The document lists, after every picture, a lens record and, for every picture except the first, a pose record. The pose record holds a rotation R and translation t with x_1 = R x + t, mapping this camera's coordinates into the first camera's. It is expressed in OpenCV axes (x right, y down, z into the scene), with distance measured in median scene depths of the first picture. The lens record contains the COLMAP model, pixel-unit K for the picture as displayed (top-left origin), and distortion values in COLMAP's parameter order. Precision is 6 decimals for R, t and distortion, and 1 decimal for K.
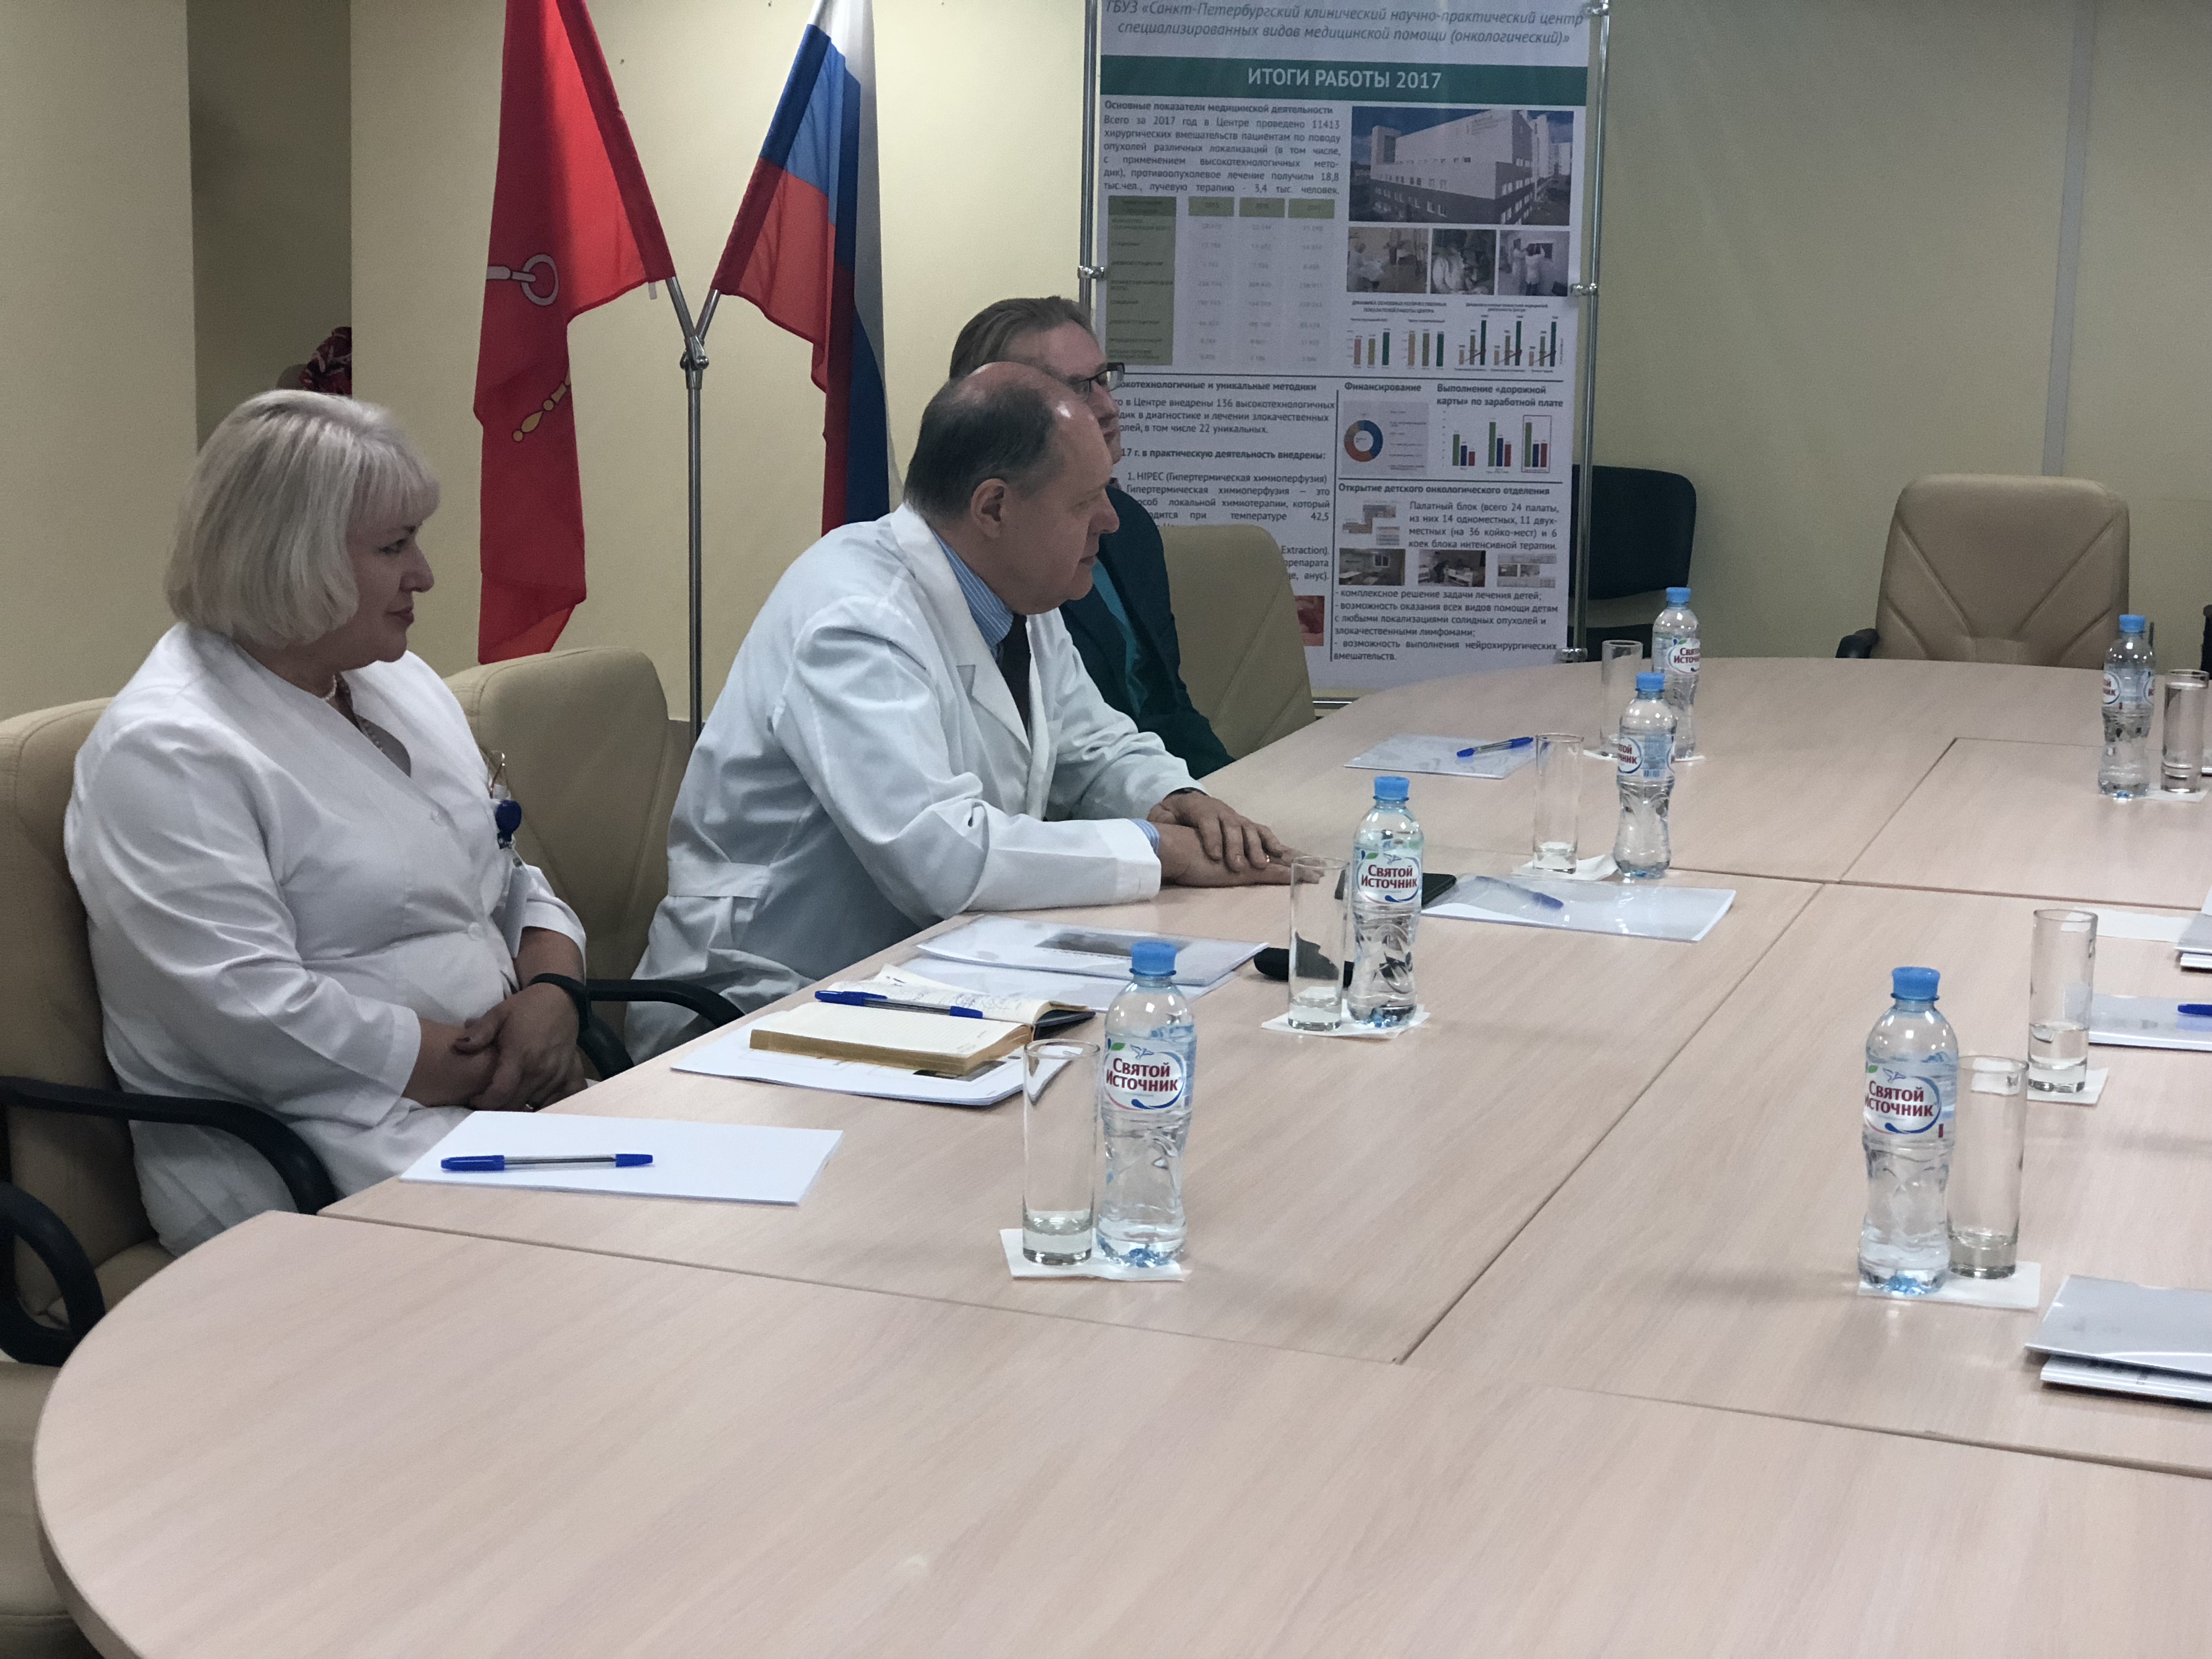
lens RADIAL K [[3642.3, 0, 1106.0], [0, 3642.3, 829.5], [0, 0, 1]] dist [-0.012551, 0.146259]
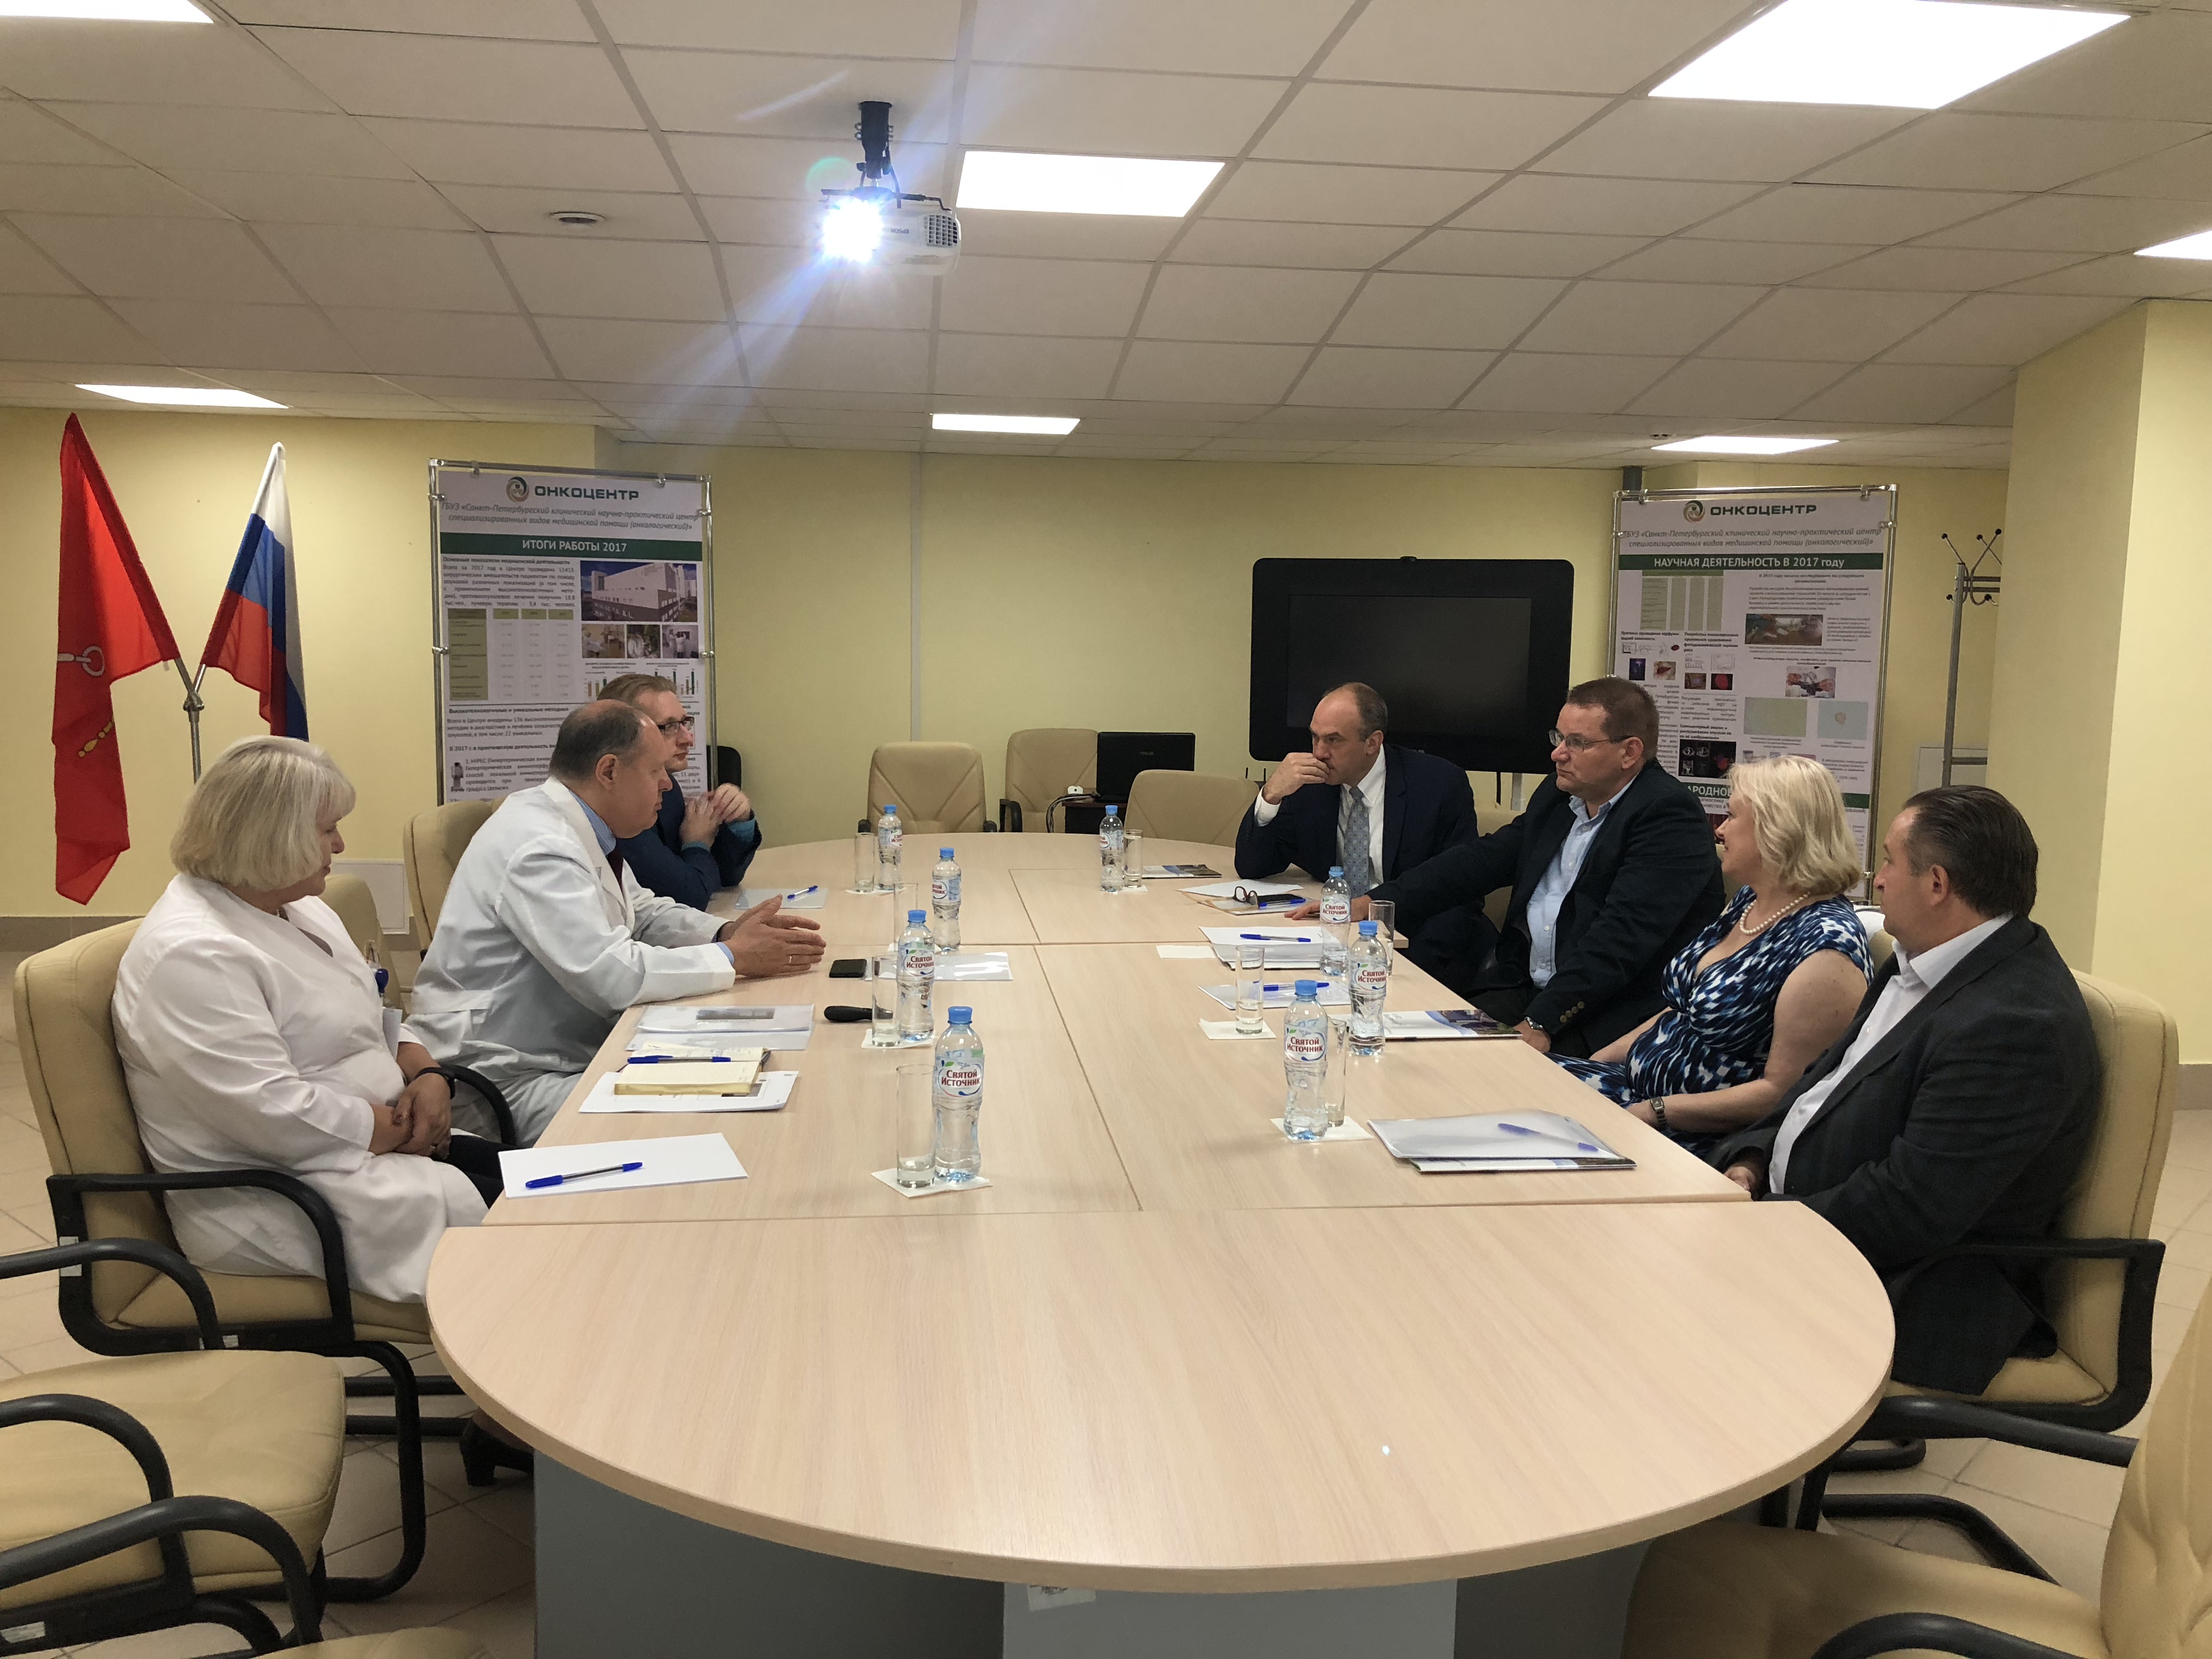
lens RADIAL K [[1828.7, 0, 1110.2], [0, 1828.7, 792.1], [0, 0, 1]] dist [0.052616, -0.120119]
pose [[0.894453, -0.053121, 0.443997, -0.184649], [0.083791, 0.995242, -0.049729, -0.014291], [-0.439242, 0.081684, 0.894647, 0.061708]]
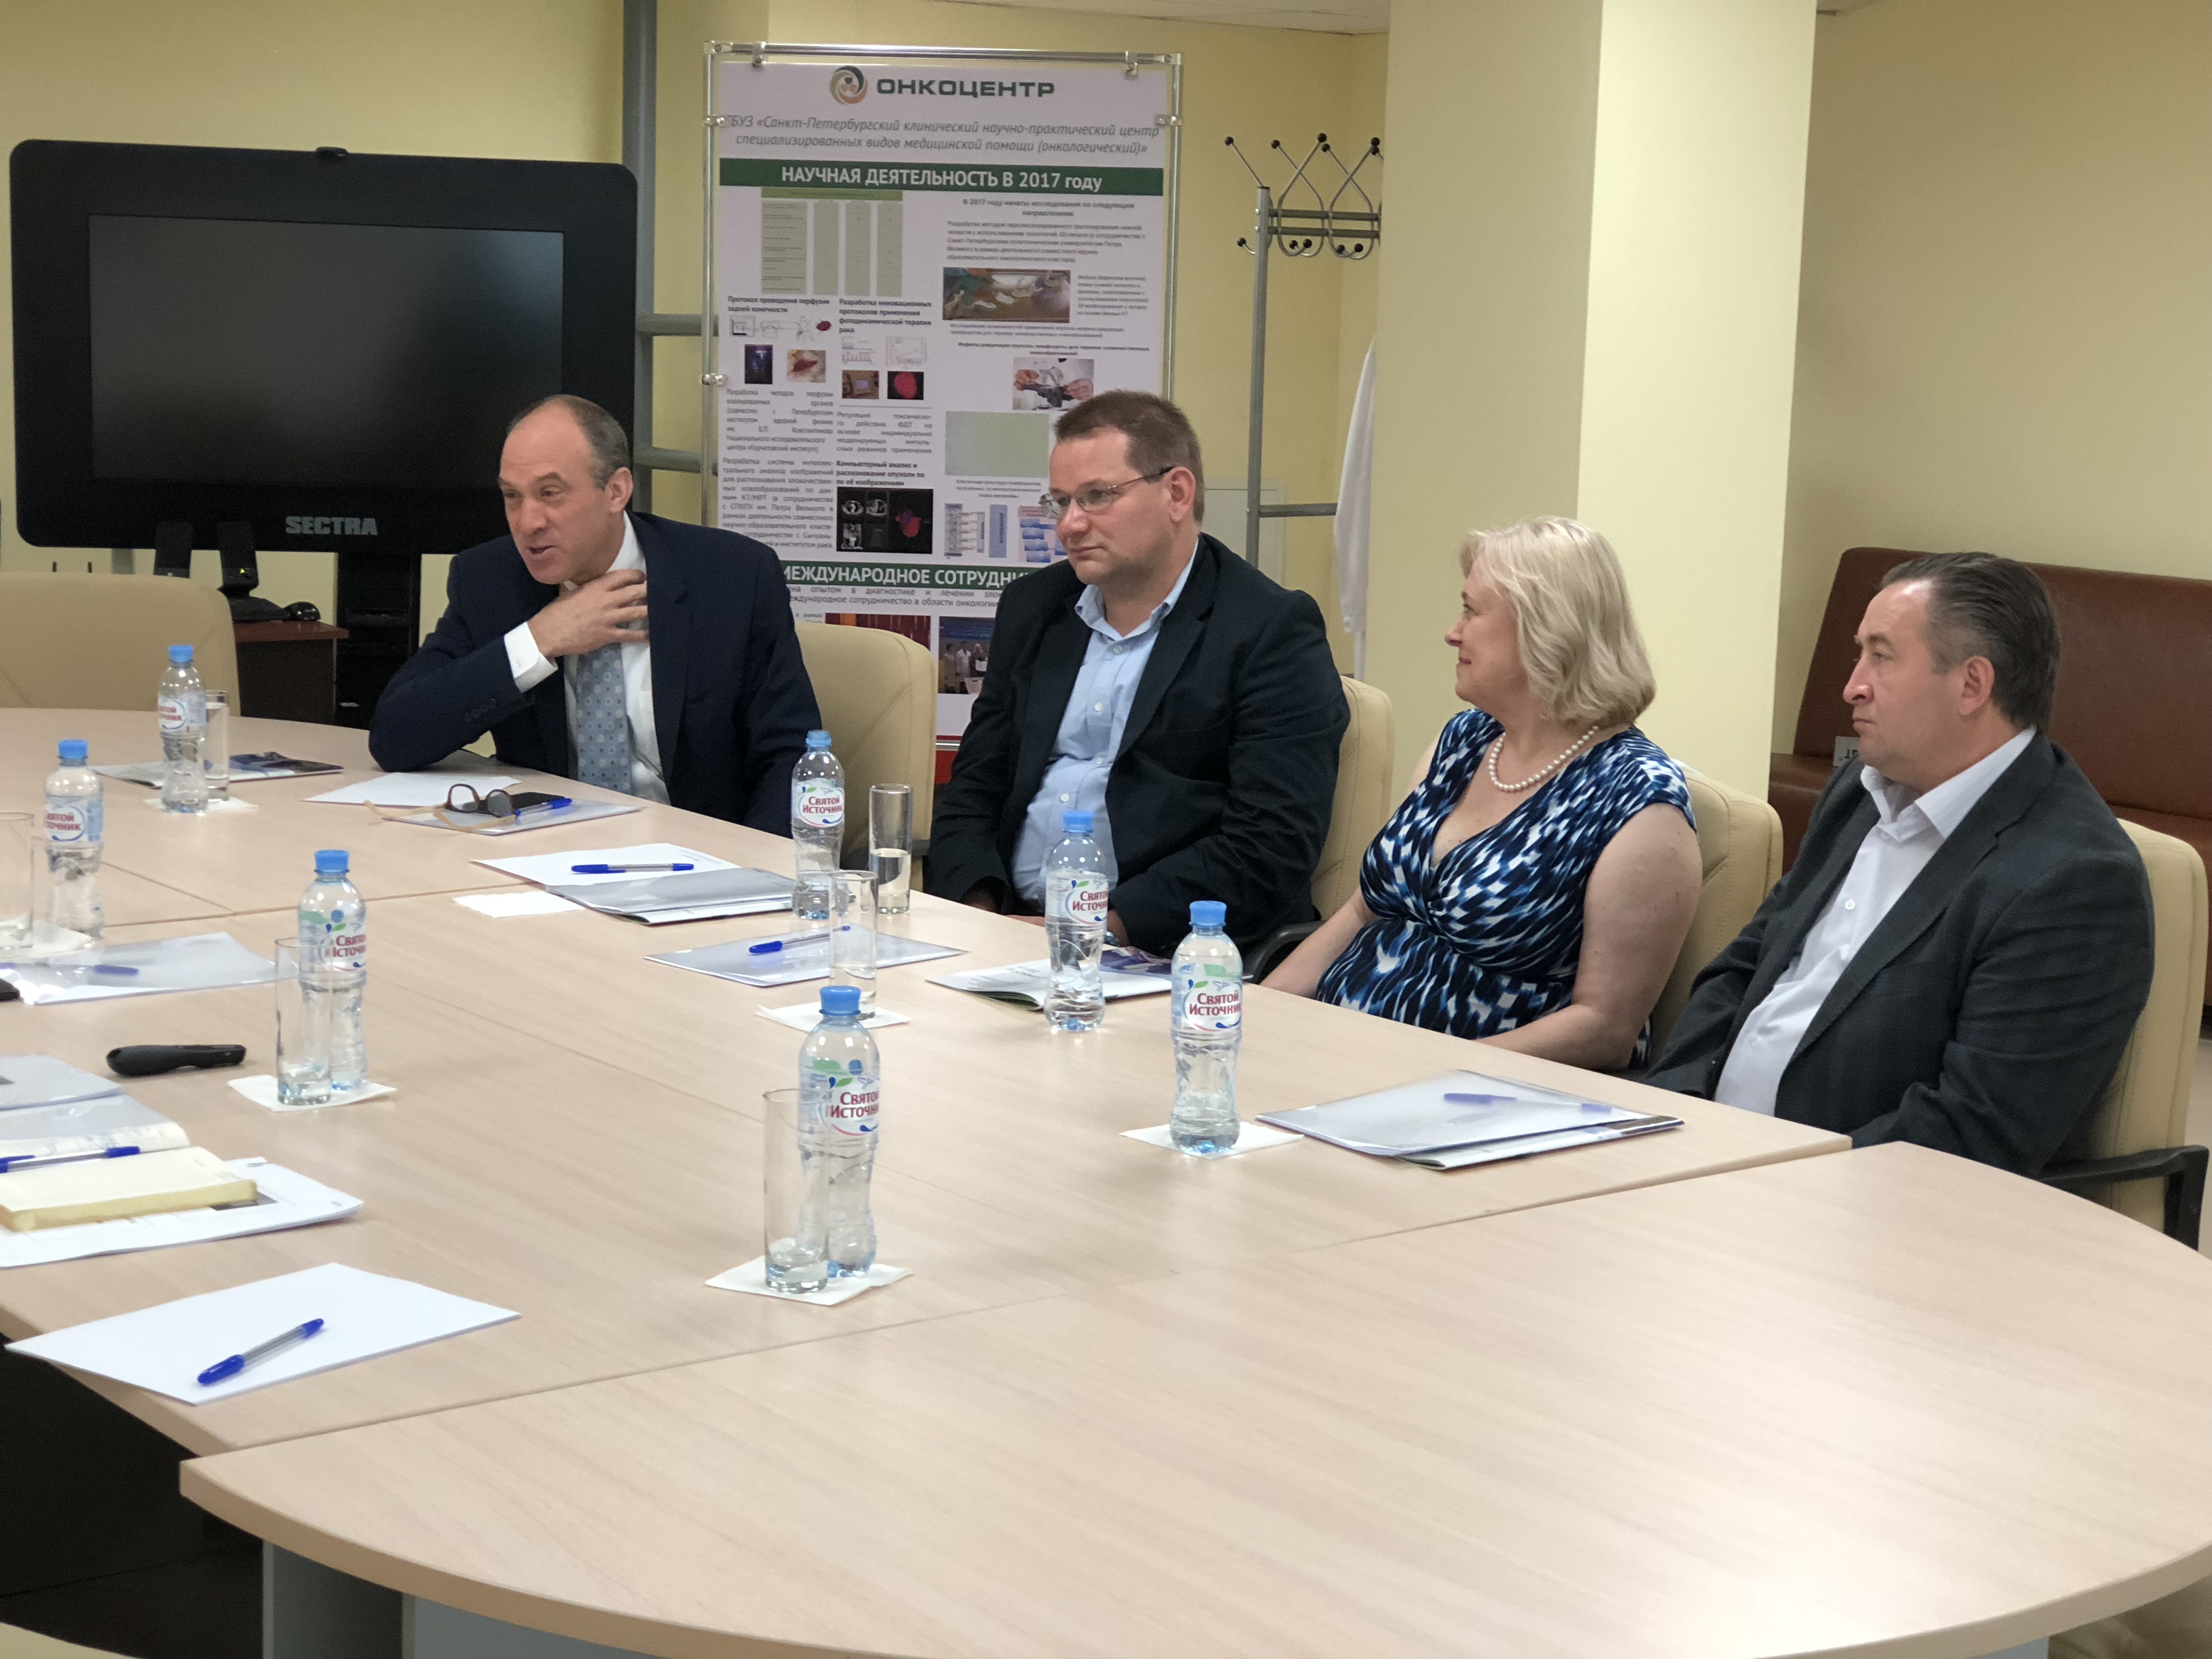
lens RADIAL K [[3642.3, 0, 1106.0], [0, 3642.3, 829.5], [0, 0, 1]] dist [-0.012551, 0.146259]
pose [[0.534136, -0.139040, 0.833886, -0.483455], [0.135939, 0.987673, 0.077607, -0.051135], [-0.834397, 0.071905, 0.546453, 0.177167]]
